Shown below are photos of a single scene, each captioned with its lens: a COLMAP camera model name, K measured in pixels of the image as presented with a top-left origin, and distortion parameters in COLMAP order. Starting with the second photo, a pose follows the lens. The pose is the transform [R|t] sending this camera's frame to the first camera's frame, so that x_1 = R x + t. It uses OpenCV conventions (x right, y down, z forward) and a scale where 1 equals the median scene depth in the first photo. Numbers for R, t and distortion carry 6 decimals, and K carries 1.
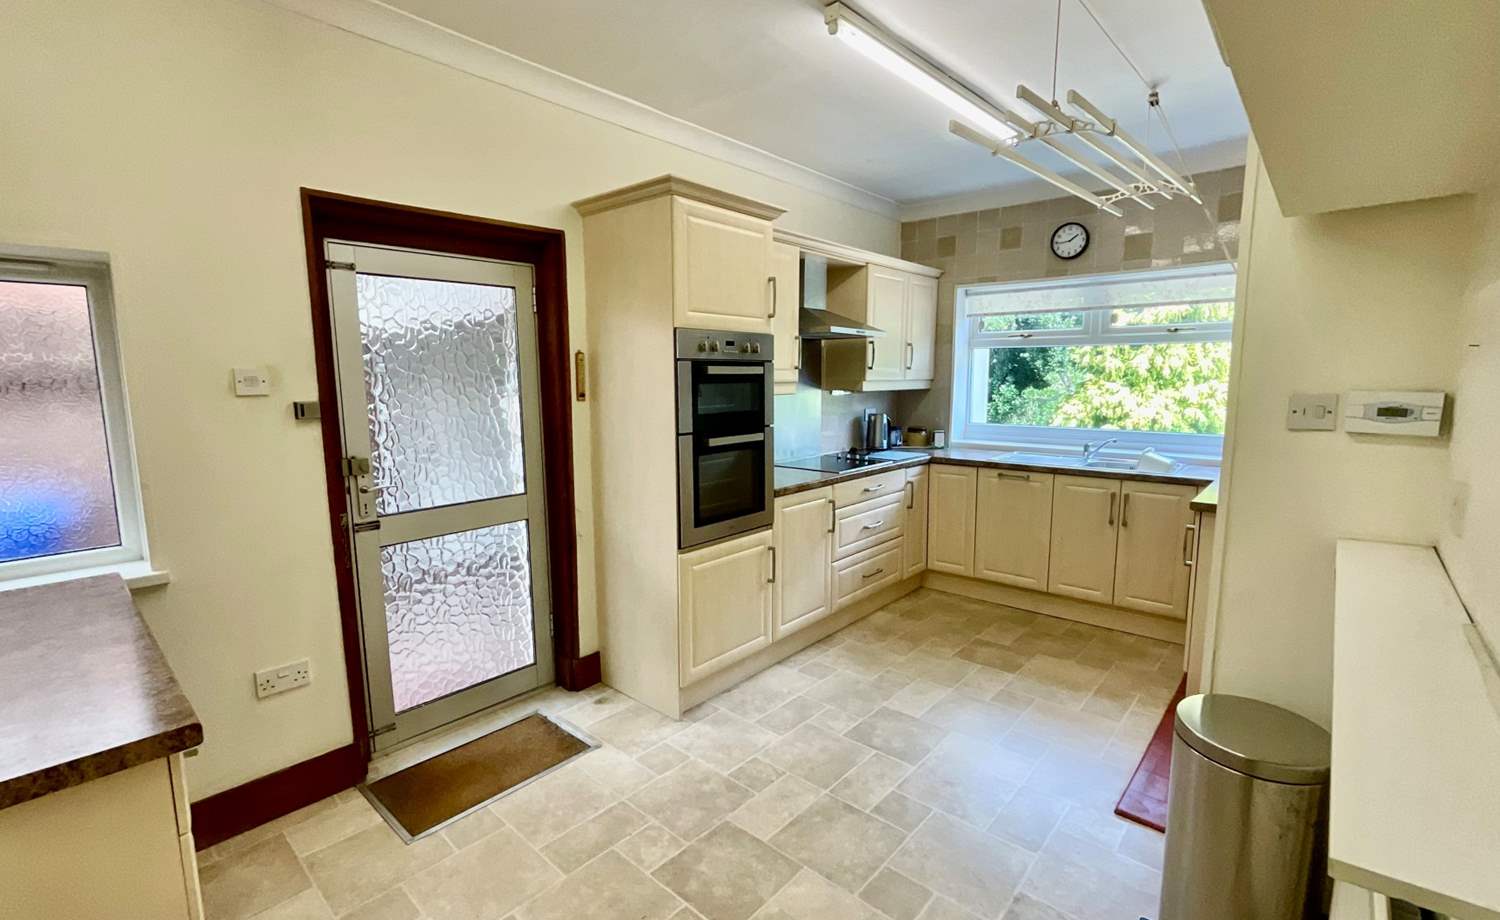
lens RADIAL K [[675.9, 0, 742.9], [0, 675.9, 465.7], [0, 0, 1]] dist [-0.004260, -0.000234]
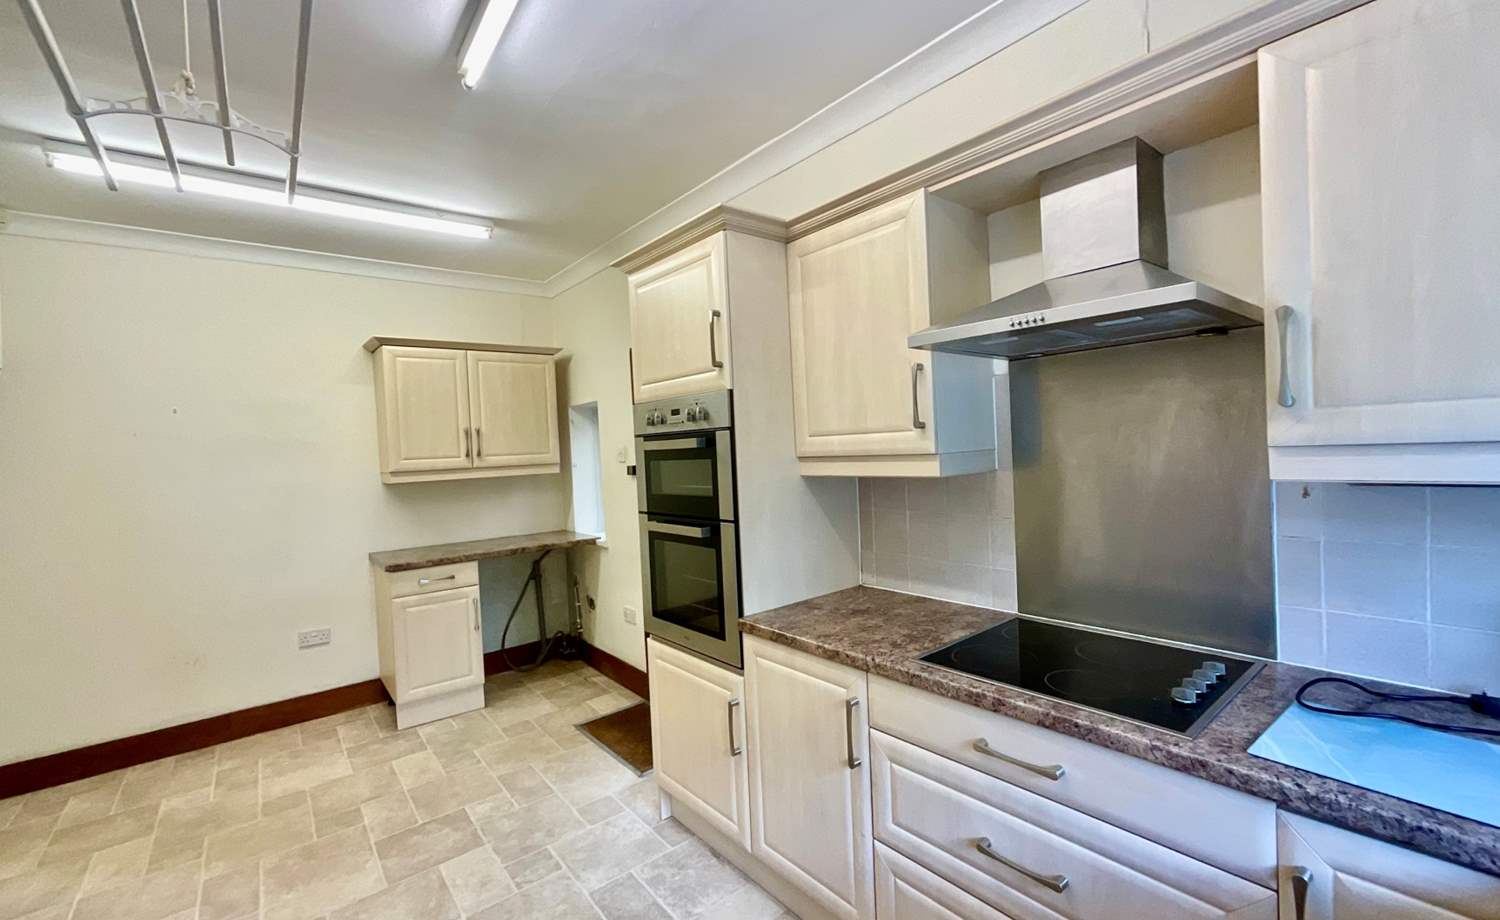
lens RADIAL K [[617.8, 0, 747.5], [0, 617.8, 465.1], [0, 0, 1]] dist [0.000133, 0.000934]
pose [[-0.167796, 0.041206, -0.984960, 0.495852], [-0.087524, 0.994558, 0.056518, -0.116480], [0.981929, 0.095691, -0.163276, 0.846730]]
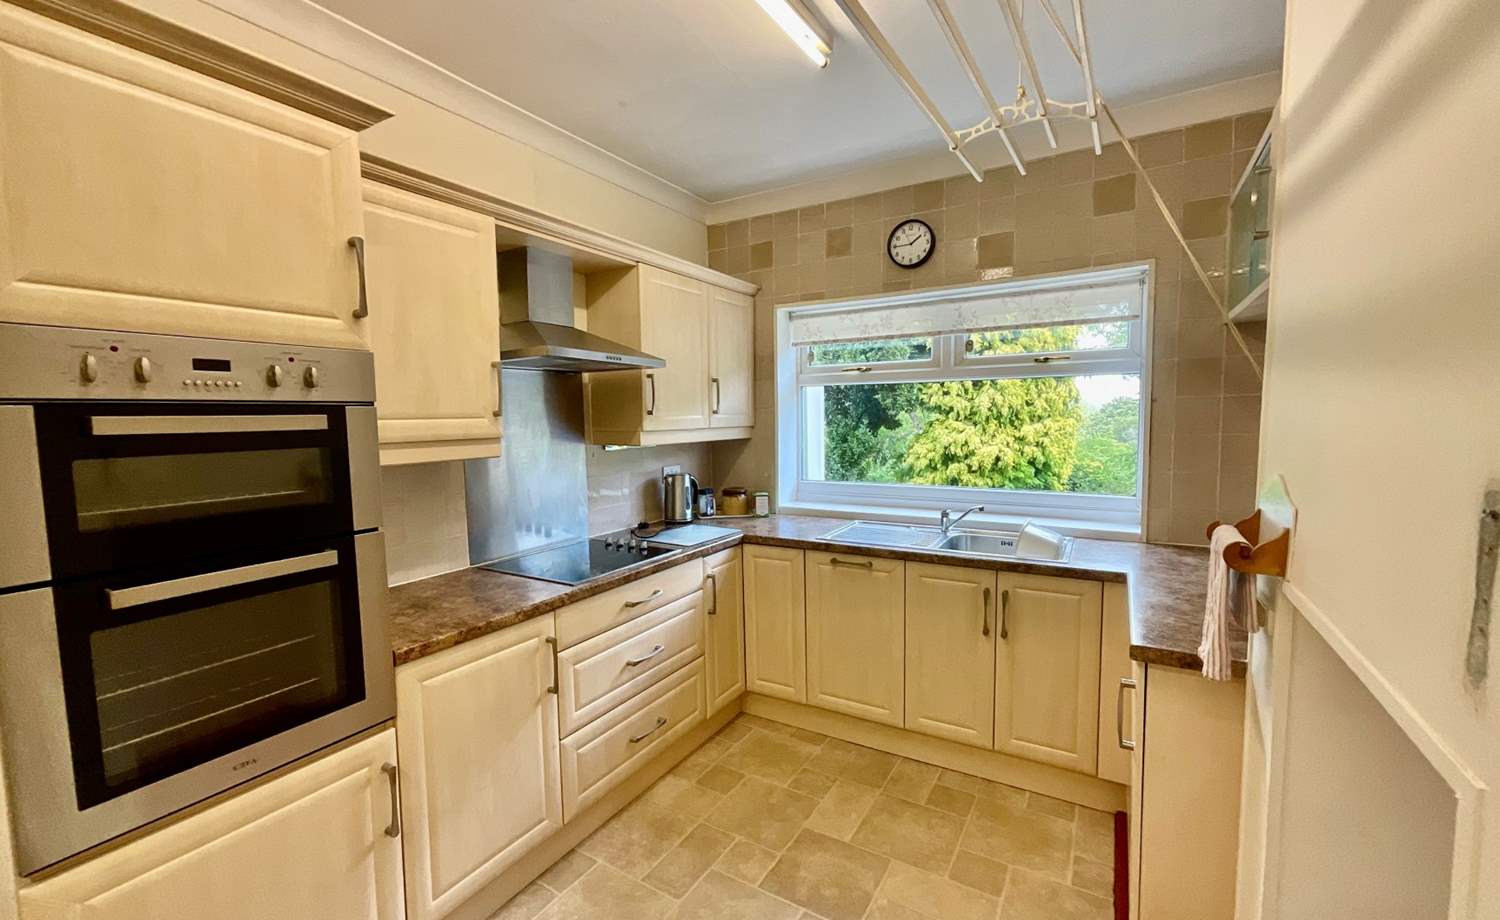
lens RADIAL K [[617.8, 0, 751.4], [0, 617.8, 463.0], [0, 0, 1]] dist [0.000133, 0.000934]
pose [[0.983174, -0.023543, 0.181148, 0.180038], [0.033938, 0.997937, -0.054499, -0.056543], [-0.179492, 0.059730, 0.981945, 0.371940]]
